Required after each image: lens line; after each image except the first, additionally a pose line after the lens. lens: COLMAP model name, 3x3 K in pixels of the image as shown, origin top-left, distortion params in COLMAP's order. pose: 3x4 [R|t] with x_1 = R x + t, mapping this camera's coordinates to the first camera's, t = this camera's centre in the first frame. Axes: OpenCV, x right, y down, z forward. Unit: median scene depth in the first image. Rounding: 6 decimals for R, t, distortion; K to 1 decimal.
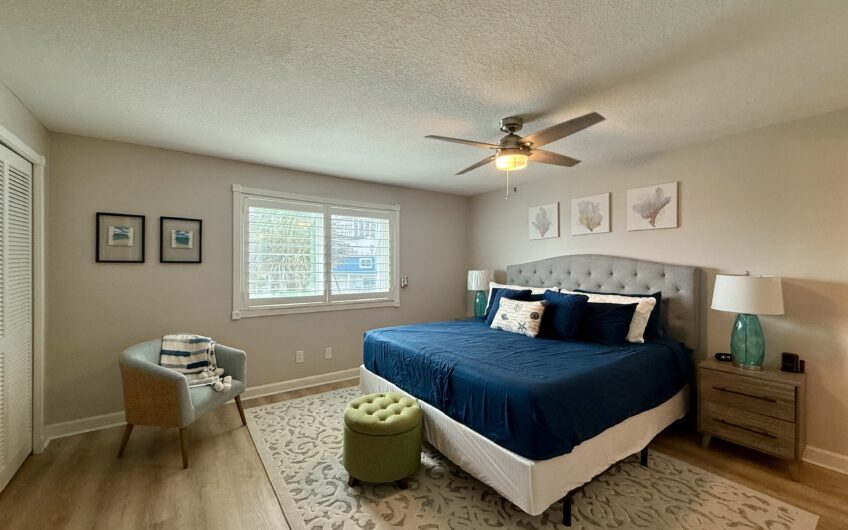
lens RADIAL K [[343.1, 0, 424.3], [0, 343.1, 262.1], [0, 0, 1]] dist [0.004417, 0.000147]
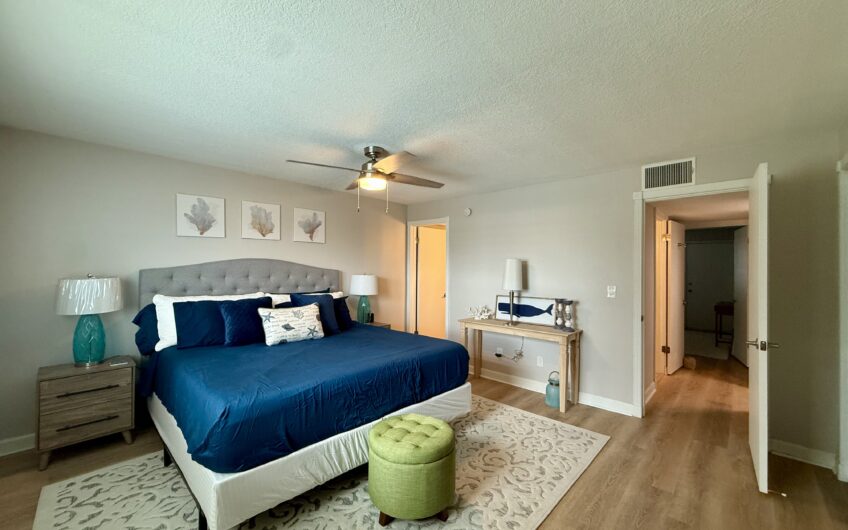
lens RADIAL K [[336.9, 0, 420.5], [0, 336.9, 266.5], [0, 0, 1]] dist [-0.001765, -0.000054]
pose [[-0.178284, 0.000228, 0.983979, -0.693417], [-0.016795, 0.999854, -0.003275, -0.003954], [-0.983836, -0.017109, -0.178254, 0.800057]]
